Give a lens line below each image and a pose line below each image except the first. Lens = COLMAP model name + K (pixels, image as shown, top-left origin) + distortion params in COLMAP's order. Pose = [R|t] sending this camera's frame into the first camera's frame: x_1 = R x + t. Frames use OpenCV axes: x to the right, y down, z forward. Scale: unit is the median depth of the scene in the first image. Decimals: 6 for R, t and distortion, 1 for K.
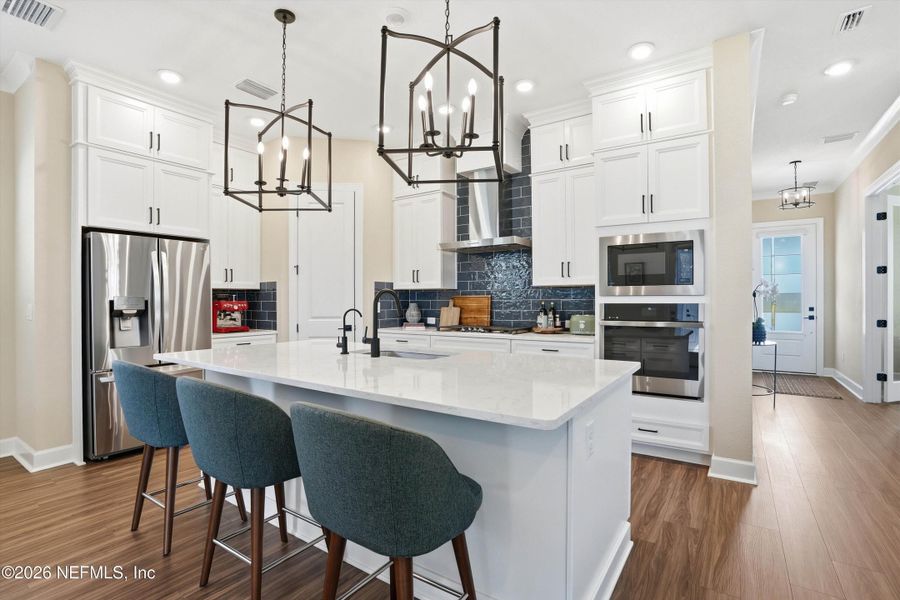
lens RADIAL K [[454.0, 0, 452.2], [0, 454.0, 306.7], [0, 0, 1]] dist [-0.002341, -0.000030]
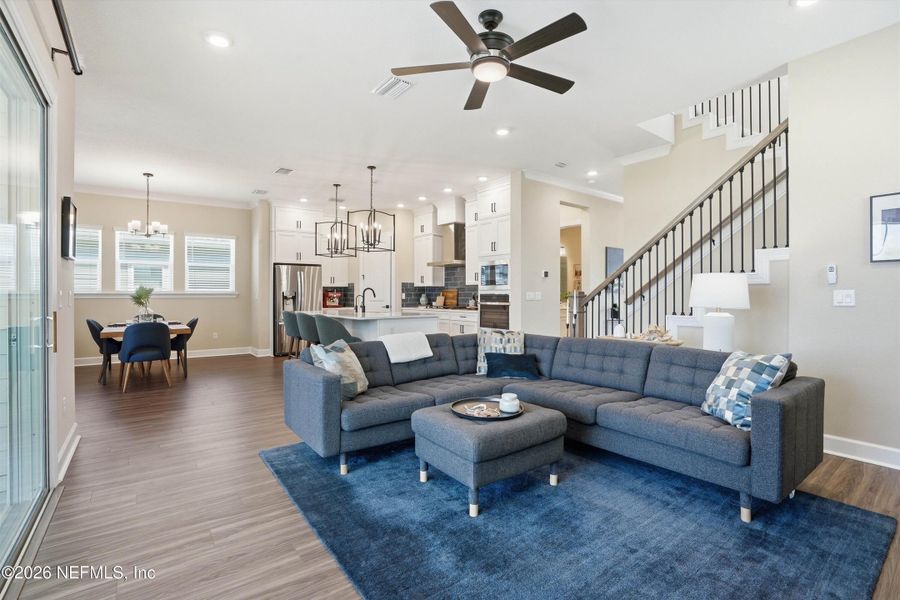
lens RADIAL K [[423.9, 0, 450.0], [0, 423.9, 300.0], [0, 0, 1]] dist [-0.000071, 0.000047]
pose [[0.948533, 0.006704, -0.316608, 0.688519], [-0.006686, 0.999977, 0.001143, 0.016462], [0.316609, 0.001033, 0.948556, -0.738843]]
